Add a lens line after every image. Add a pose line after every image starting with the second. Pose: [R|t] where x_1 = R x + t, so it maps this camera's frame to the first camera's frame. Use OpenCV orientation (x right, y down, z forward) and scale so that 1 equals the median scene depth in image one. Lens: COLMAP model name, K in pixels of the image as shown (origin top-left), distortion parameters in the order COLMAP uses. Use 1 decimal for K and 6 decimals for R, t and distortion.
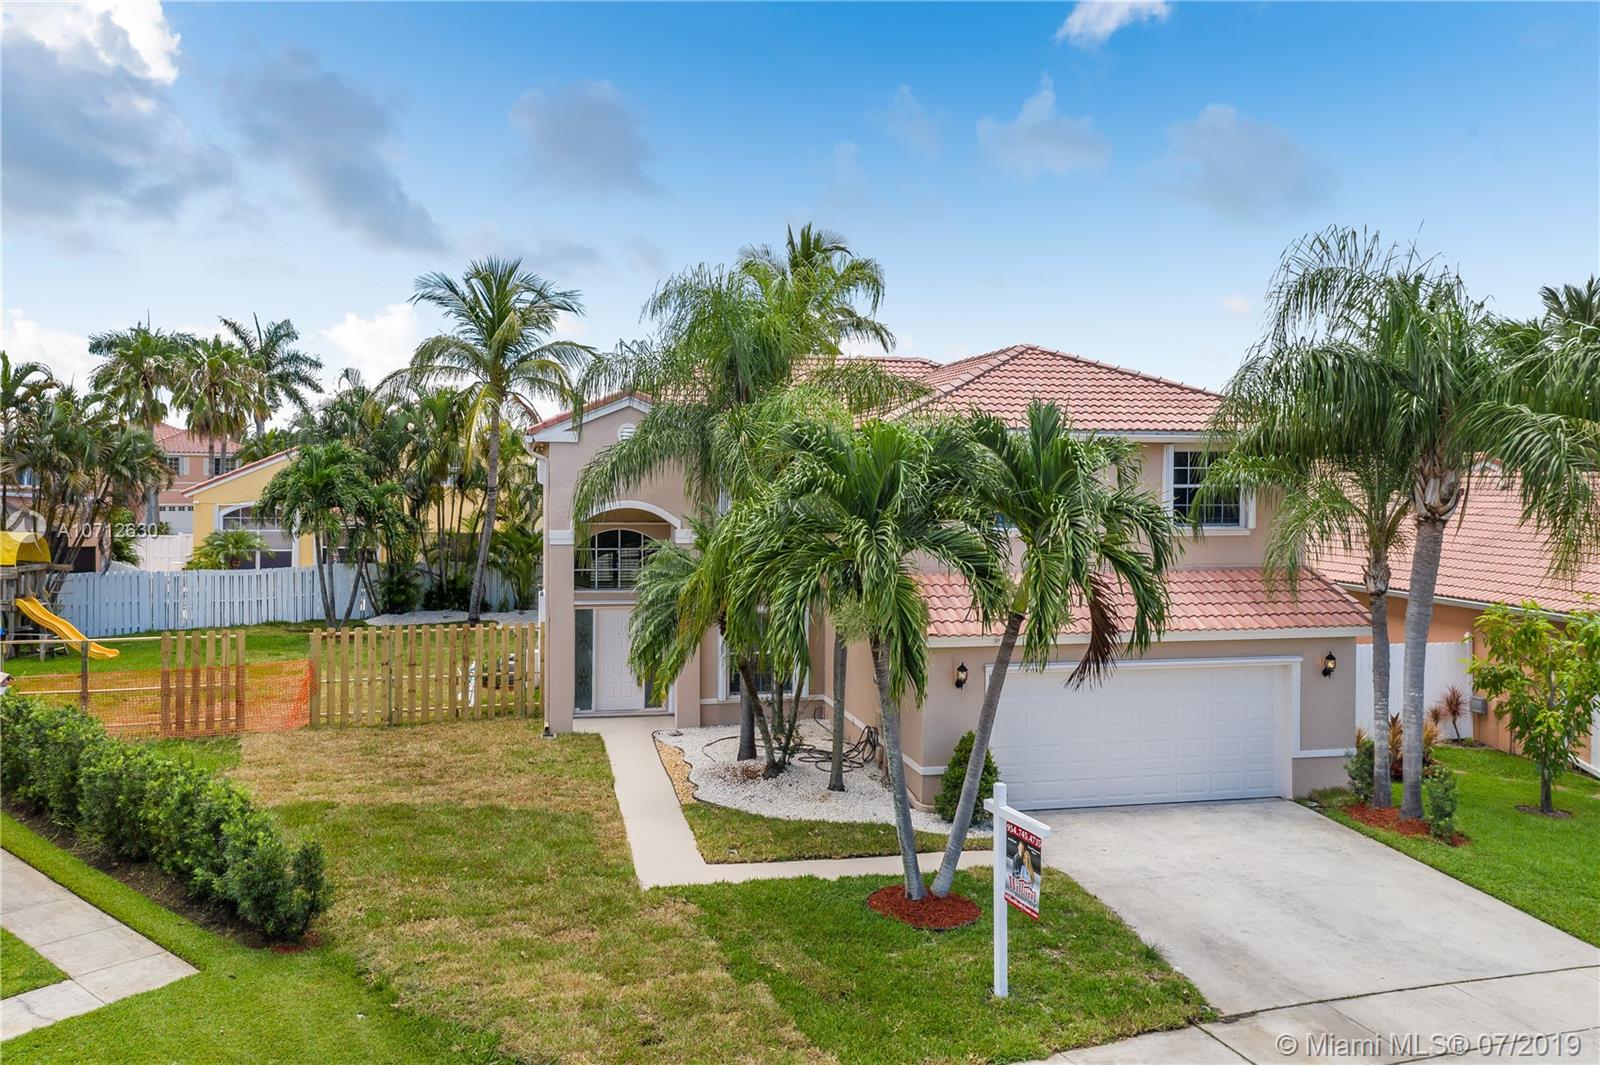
lens RADIAL K [[1247.8, 0, 803.5], [0, 1247.8, 524.0], [0, 0, 1]] dist [0.003858, -0.001852]
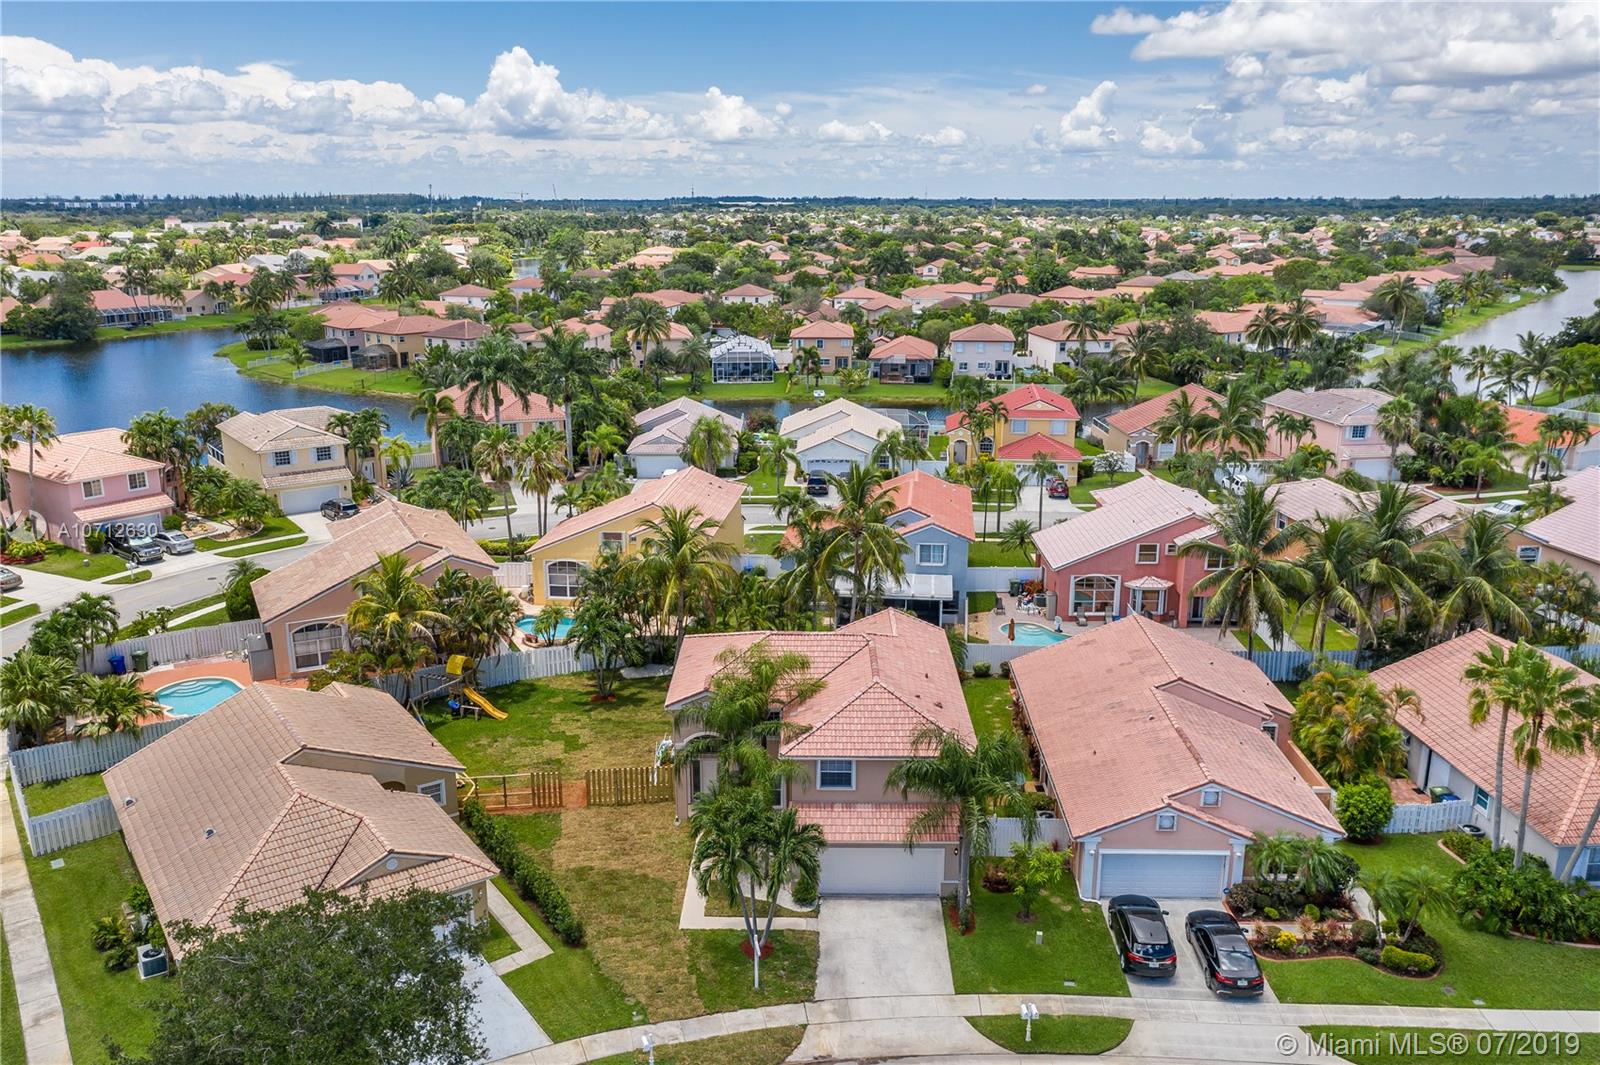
lens RADIAL K [[1247.8, 0, 801.5], [0, 1247.8, 541.5], [0, 0, 1]] dist [0.003858, -0.001852]
pose [[0.972209, 0.051328, -0.228419, 0.795415], [0.003311, 0.972558, 0.232635, -1.313393], [0.234091, -0.226926, 0.945360, -1.605722]]
